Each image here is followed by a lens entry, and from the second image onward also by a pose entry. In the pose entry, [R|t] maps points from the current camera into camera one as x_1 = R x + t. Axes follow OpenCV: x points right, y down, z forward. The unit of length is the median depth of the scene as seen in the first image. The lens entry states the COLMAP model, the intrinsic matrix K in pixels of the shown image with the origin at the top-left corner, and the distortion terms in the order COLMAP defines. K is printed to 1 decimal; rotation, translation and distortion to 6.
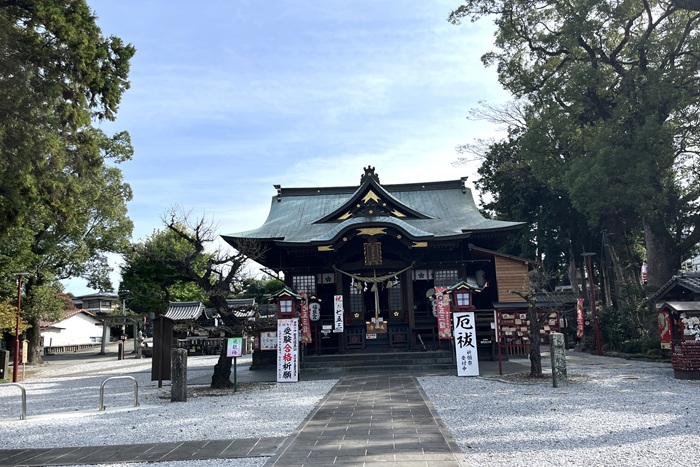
lens RADIAL K [[528.5, 0, 348.8], [0, 528.5, 236.1], [0, 0, 1]] dist [0.005249, 0.001061]
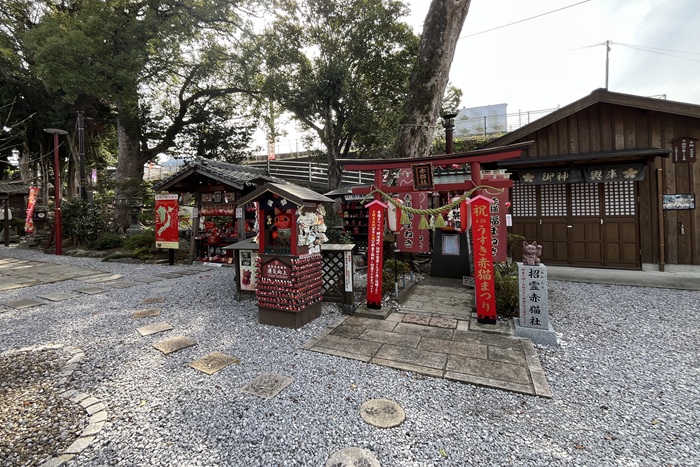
lens RADIAL K [[293.0, 0, 343.1], [0, 293.0, 221.3], [0, 0, 1]] dist [-0.002442, -0.000408]
pose [[0.333890, -0.002479, 0.942609, 0.256356], [-0.169370, 0.983564, 0.062581, 0.093765], [-0.927271, -0.180545, 0.327982, 0.594758]]
